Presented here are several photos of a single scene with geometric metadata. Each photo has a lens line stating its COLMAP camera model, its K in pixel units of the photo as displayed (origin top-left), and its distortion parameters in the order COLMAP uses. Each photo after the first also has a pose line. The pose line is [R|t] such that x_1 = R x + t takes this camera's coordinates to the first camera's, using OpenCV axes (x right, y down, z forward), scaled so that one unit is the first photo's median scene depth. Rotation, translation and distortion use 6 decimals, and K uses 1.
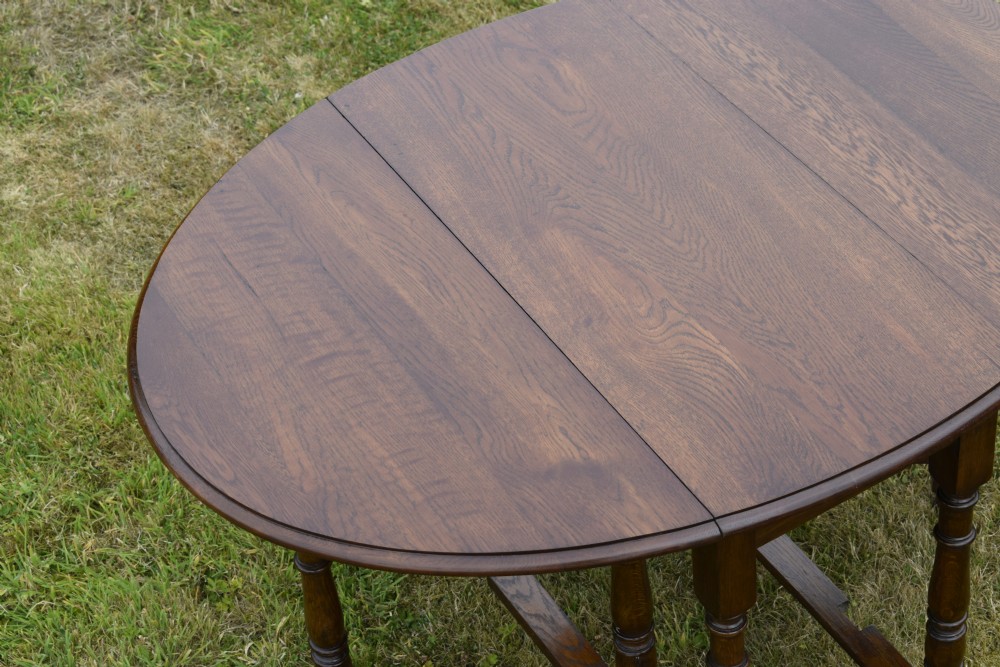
lens RADIAL K [[2291.2, 0, 500.0], [0, 2291.2, 333.5], [0, 0, 1]] dist [-0.019286, -0.079387]
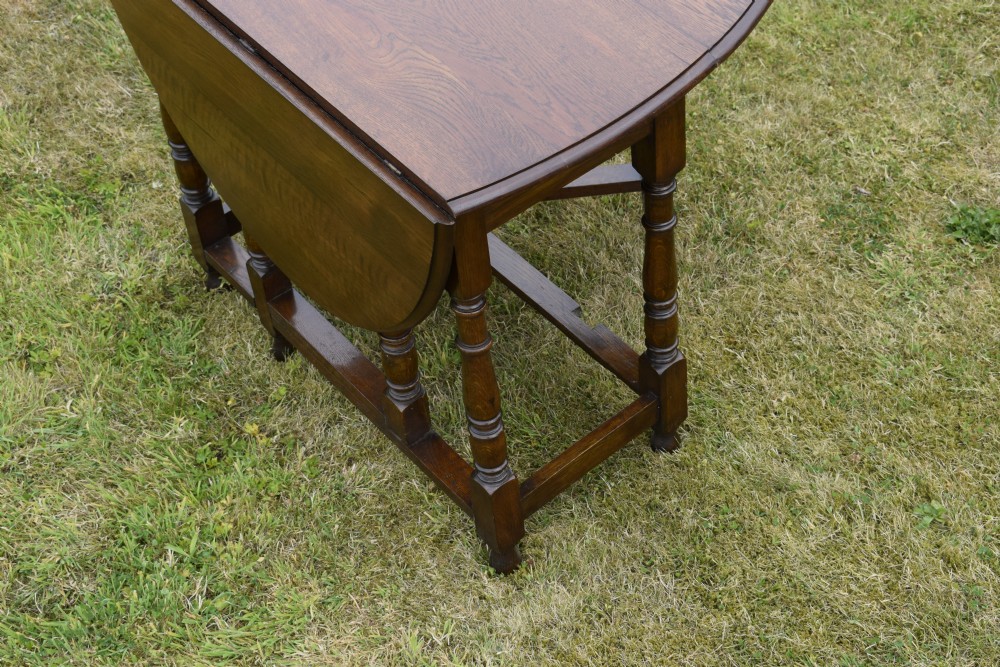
lens RADIAL K [[1873.6, 0, 500.0], [0, 1873.6, 333.5], [0, 0, 1]] dist [-0.026537, 0.004085]
pose [[0.991099, -0.091912, 0.096308, 0.021799], [0.086278, 0.994394, 0.061126, 0.081529], [-0.101386, -0.052272, 0.993473, 0.059417]]
